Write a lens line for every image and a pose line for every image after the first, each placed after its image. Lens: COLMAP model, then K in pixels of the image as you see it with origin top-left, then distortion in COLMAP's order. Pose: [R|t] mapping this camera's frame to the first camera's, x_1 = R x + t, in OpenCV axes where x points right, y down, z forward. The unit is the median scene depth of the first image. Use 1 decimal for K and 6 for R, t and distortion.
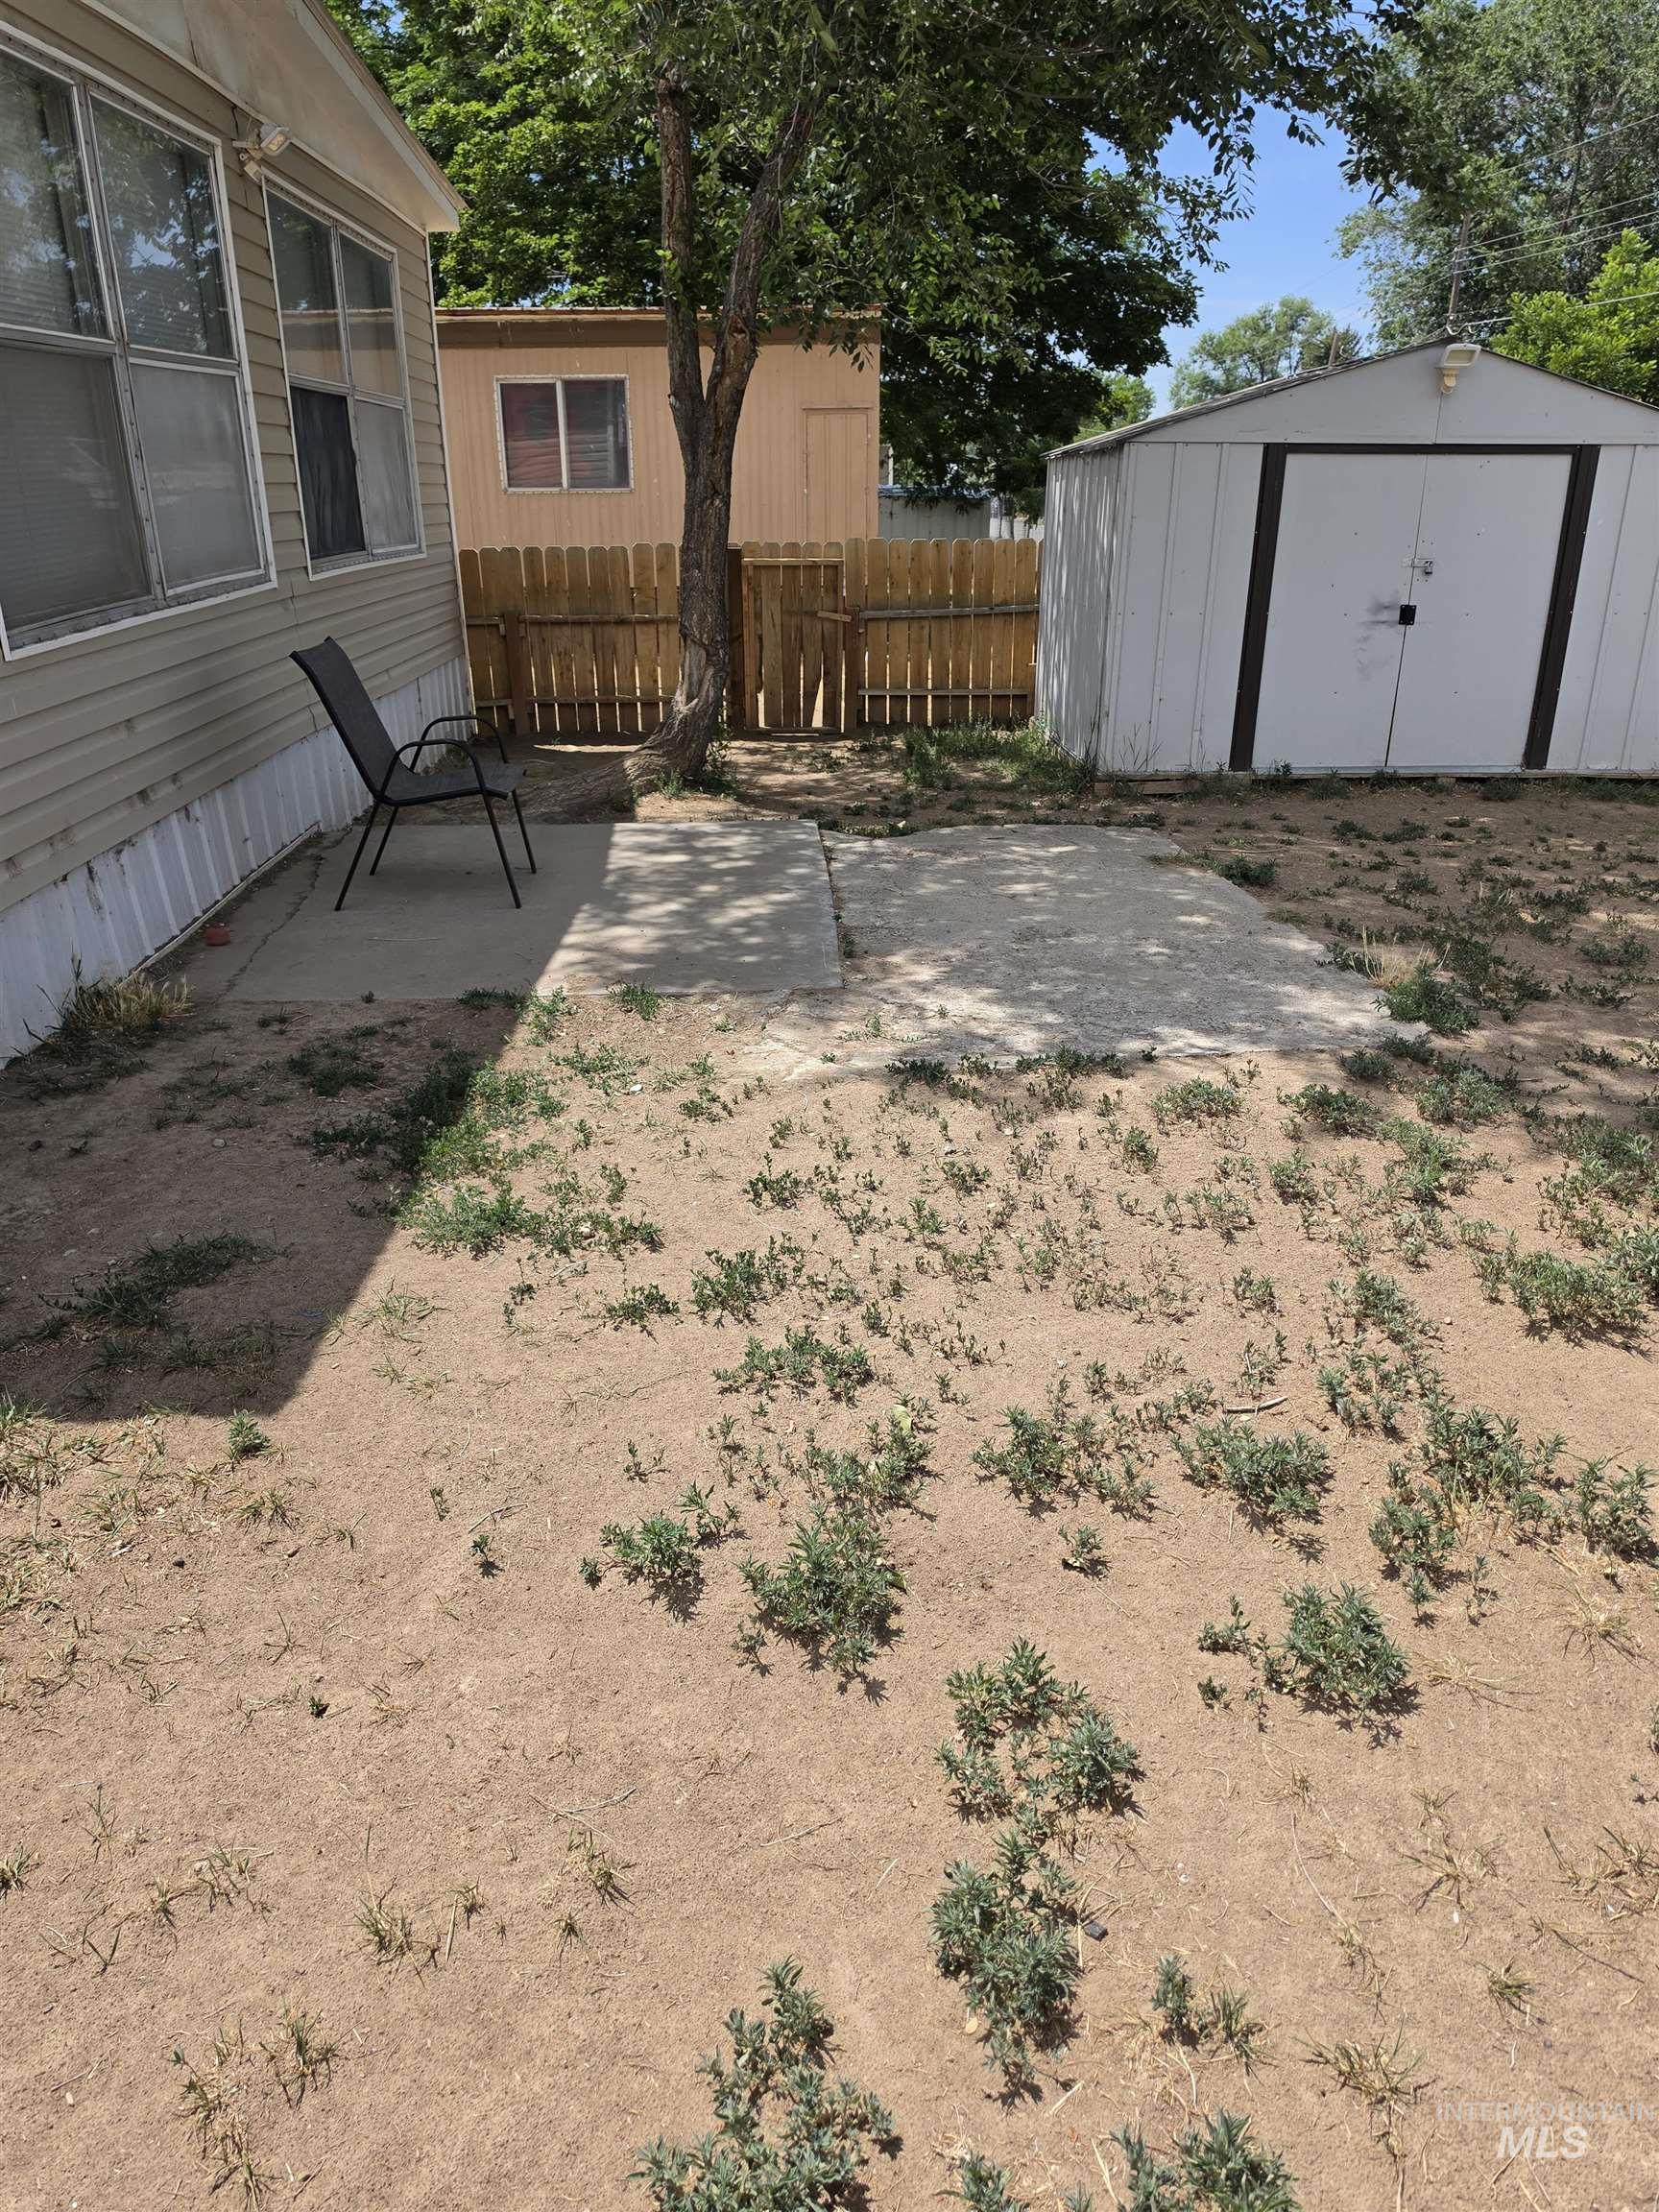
lens RADIAL K [[1542.9, 0, 811.5], [0, 1542.9, 1084.2], [0, 0, 1]] dist [0.099418, -0.152759]
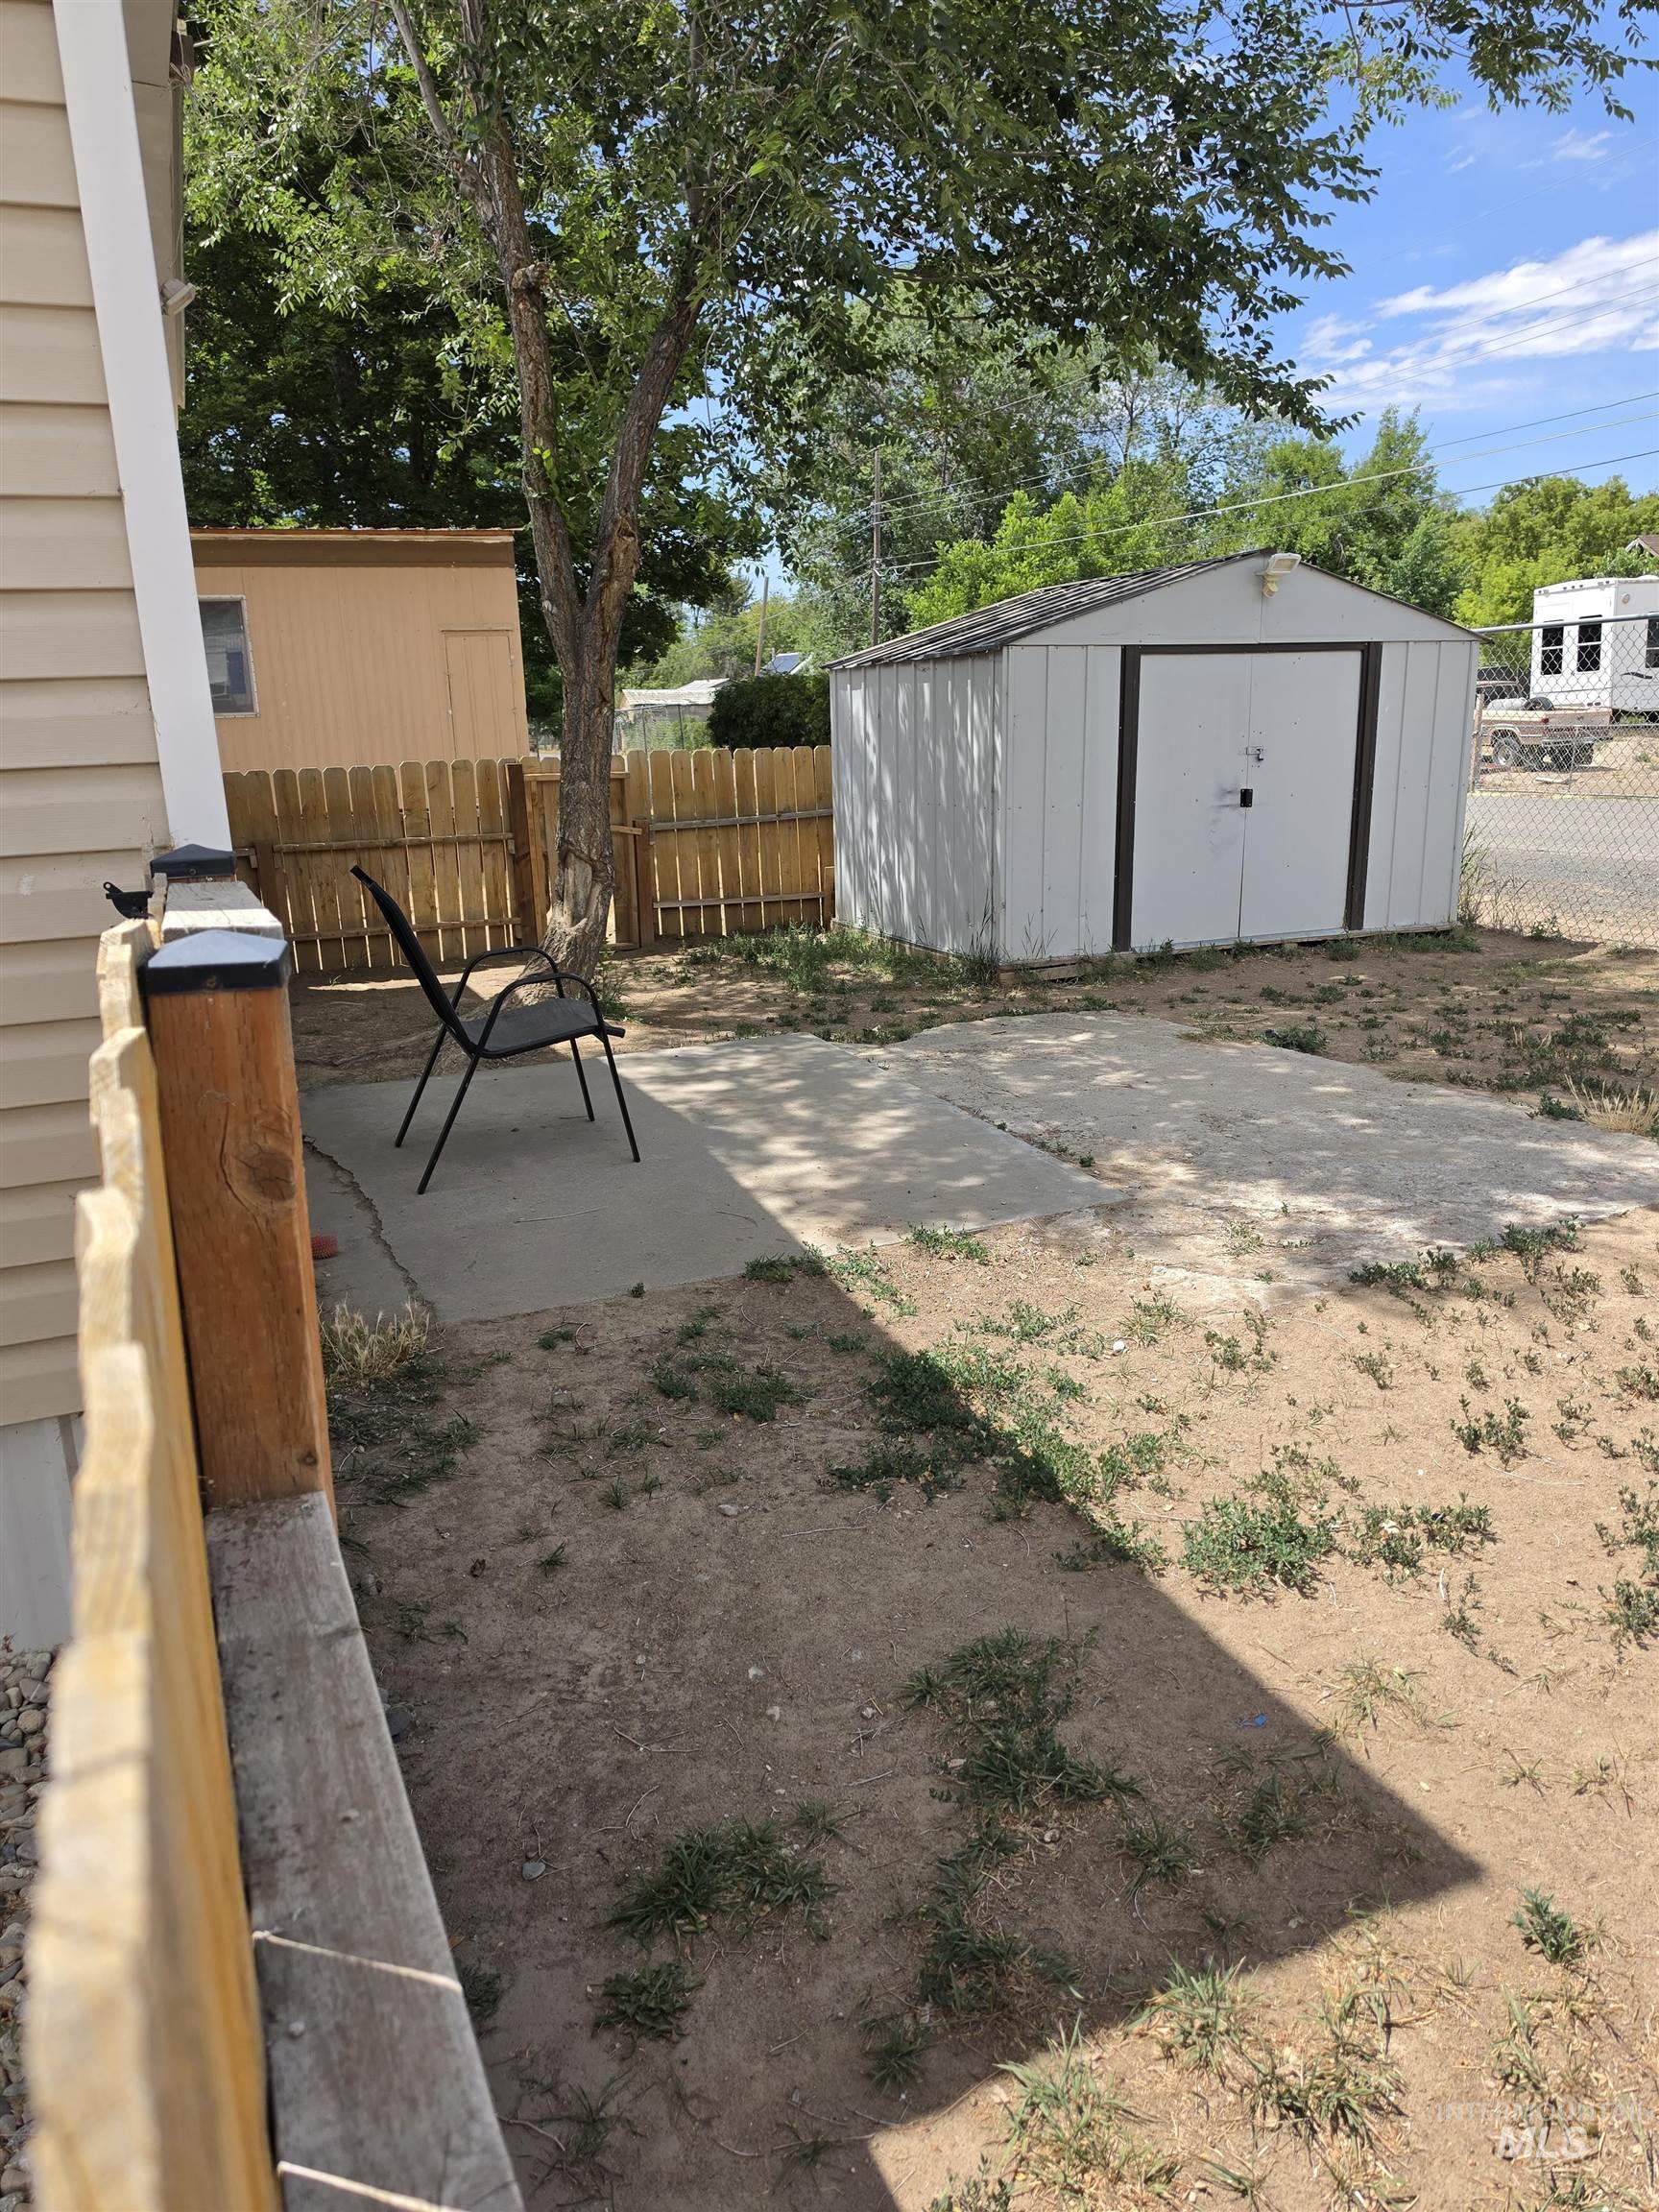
lens RADIAL K [[1542.9, 0, 811.5], [0, 1542.9, 1084.2], [0, 0, 1]] dist [0.099418, -0.152759]
pose [[0.933647, -0.104968, 0.342470, -0.435262], [0.150206, 0.982706, -0.108289, -0.056736], [-0.325180, 0.152545, 0.933267, 0.205735]]
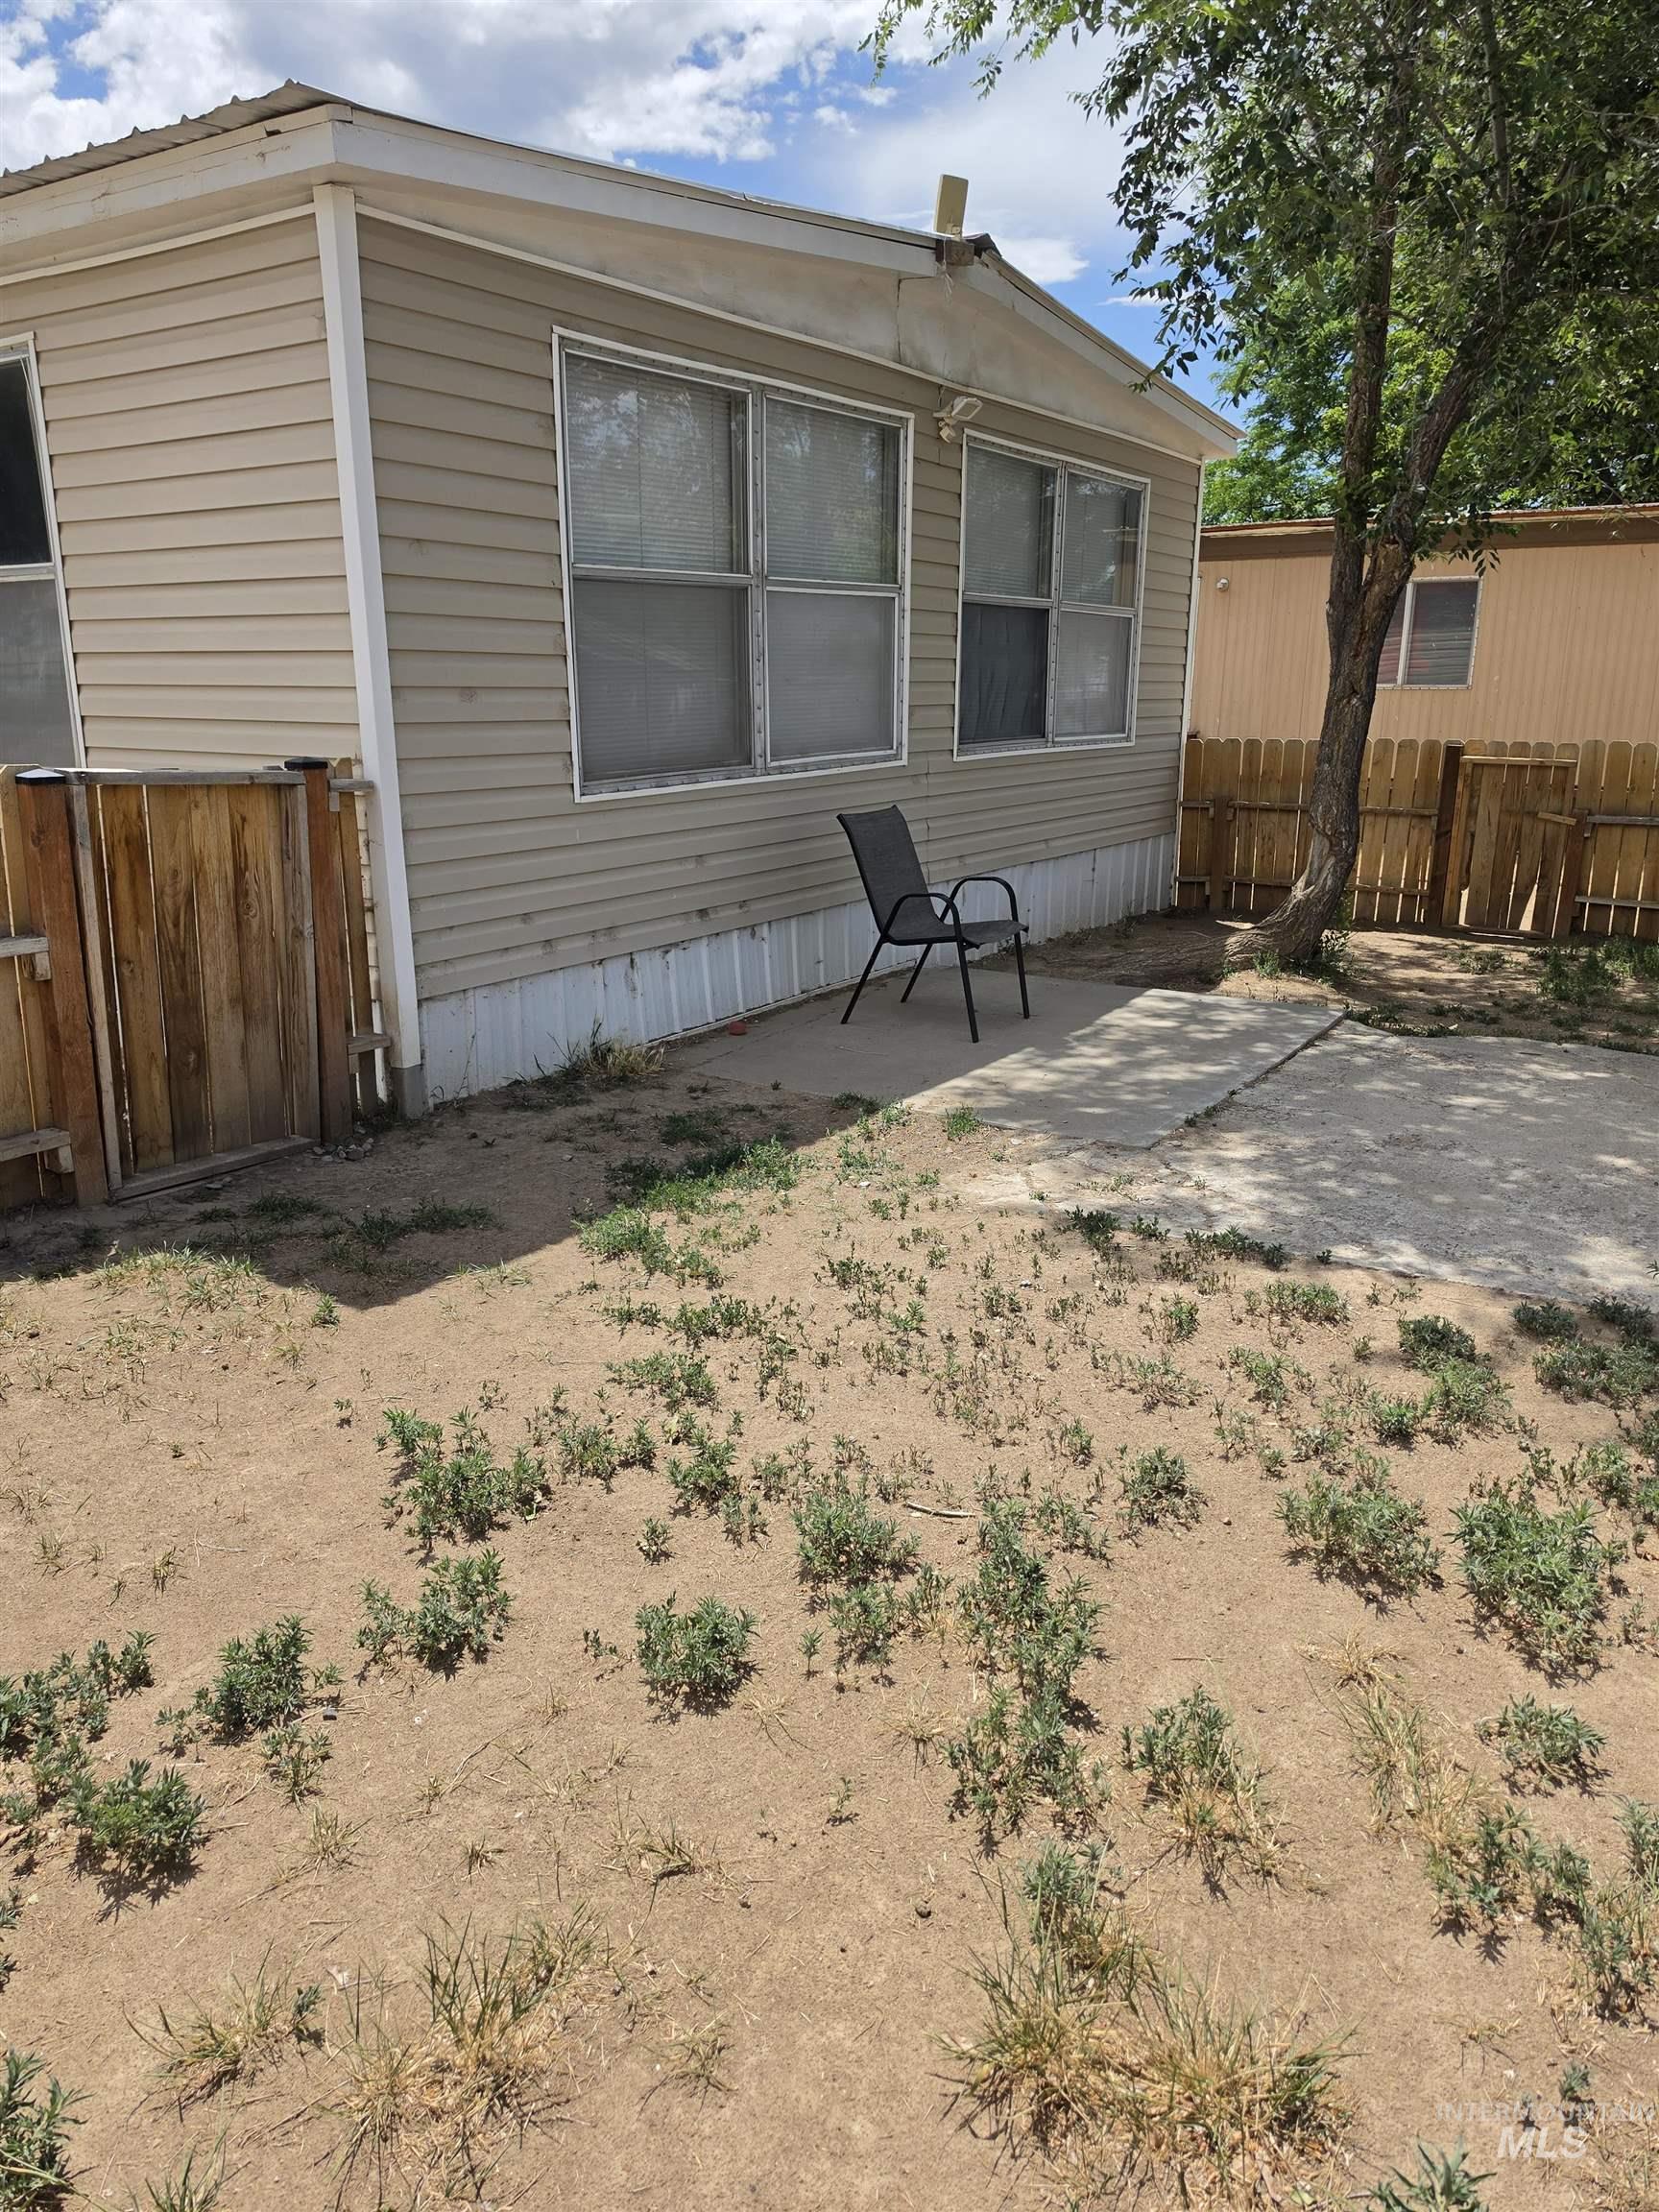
lens RADIAL K [[1542.9, 0, 811.5], [0, 1542.9, 1084.2], [0, 0, 1]] dist [0.099418, -0.152759]
pose [[0.815652, 0.159338, -0.556168, 0.395171], [-0.219993, 0.974534, -0.043435, -0.009191], [0.535084, 0.157781, 0.829934, 0.000724]]
